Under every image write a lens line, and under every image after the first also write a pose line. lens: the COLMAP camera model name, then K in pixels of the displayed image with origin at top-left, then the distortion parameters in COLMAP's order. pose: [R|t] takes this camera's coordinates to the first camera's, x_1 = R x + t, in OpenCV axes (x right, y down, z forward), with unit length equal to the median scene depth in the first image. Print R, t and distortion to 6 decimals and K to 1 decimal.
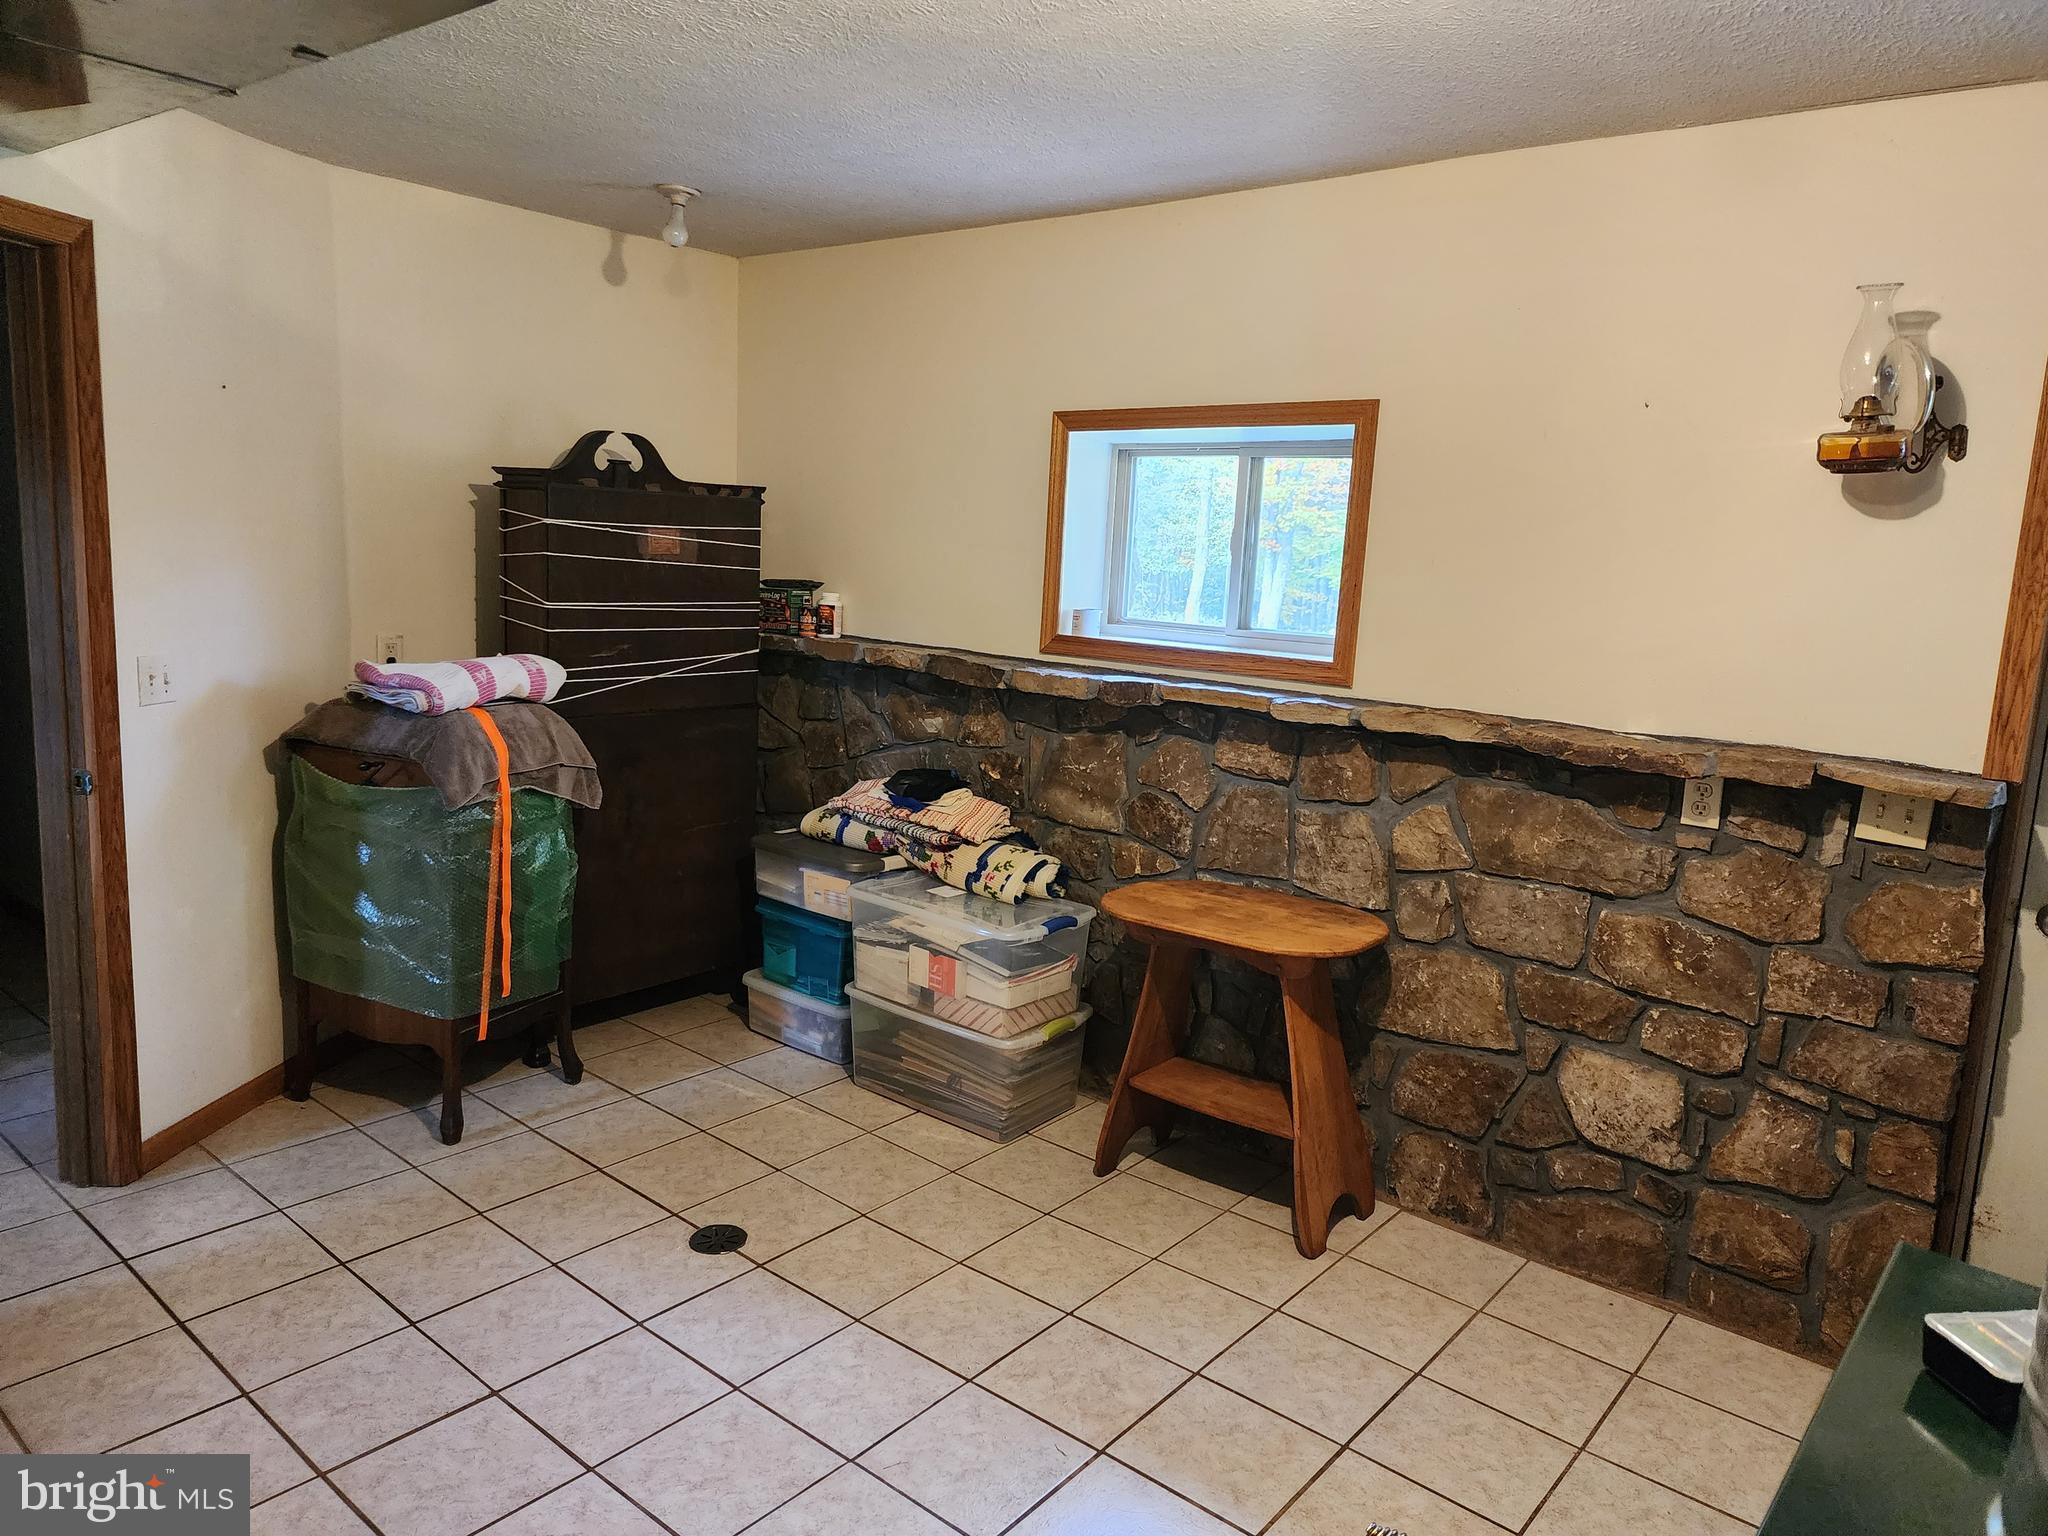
lens RADIAL K [[1377.6, 0, 1024.0], [0, 1377.6, 768.0], [0, 0, 1]] dist [0.004166, 0.001811]
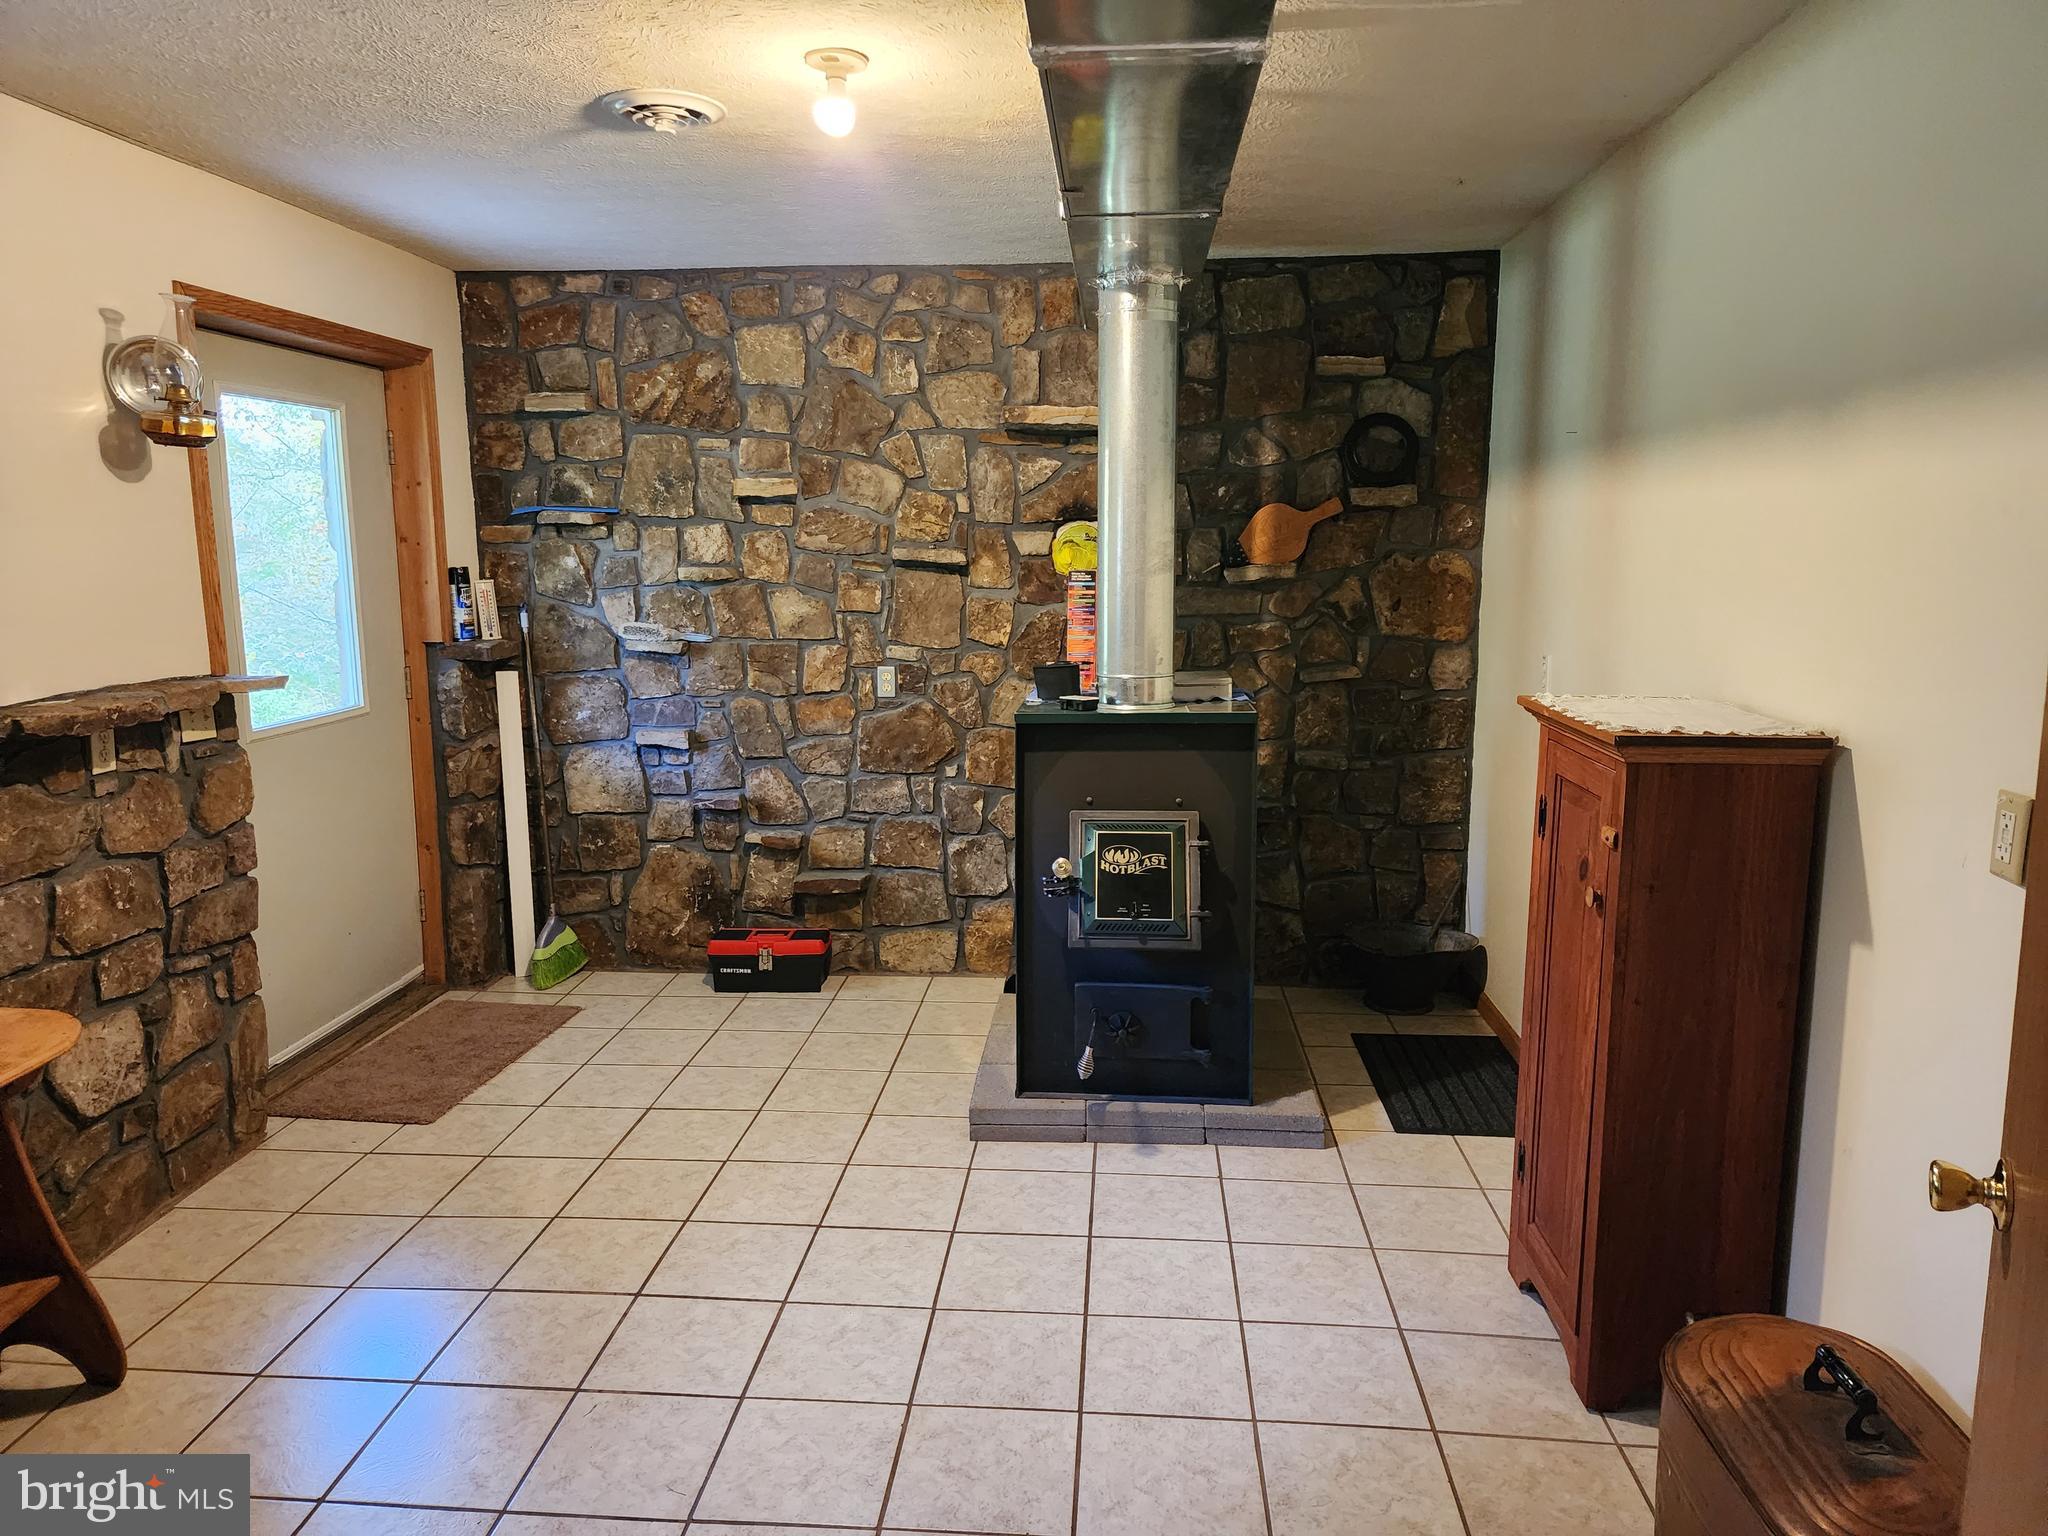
lens RADIAL K [[1284.0, 0, 1024.0], [0, 1284.0, 768.0], [0, 0, 1]] dist [0.000741, -0.000265]
pose [[-0.585005, -0.183693, 0.789953, -0.704978], [0.112469, 0.946227, 0.303322, -0.181072], [-0.803193, 0.266290, -0.532888, 0.953176]]
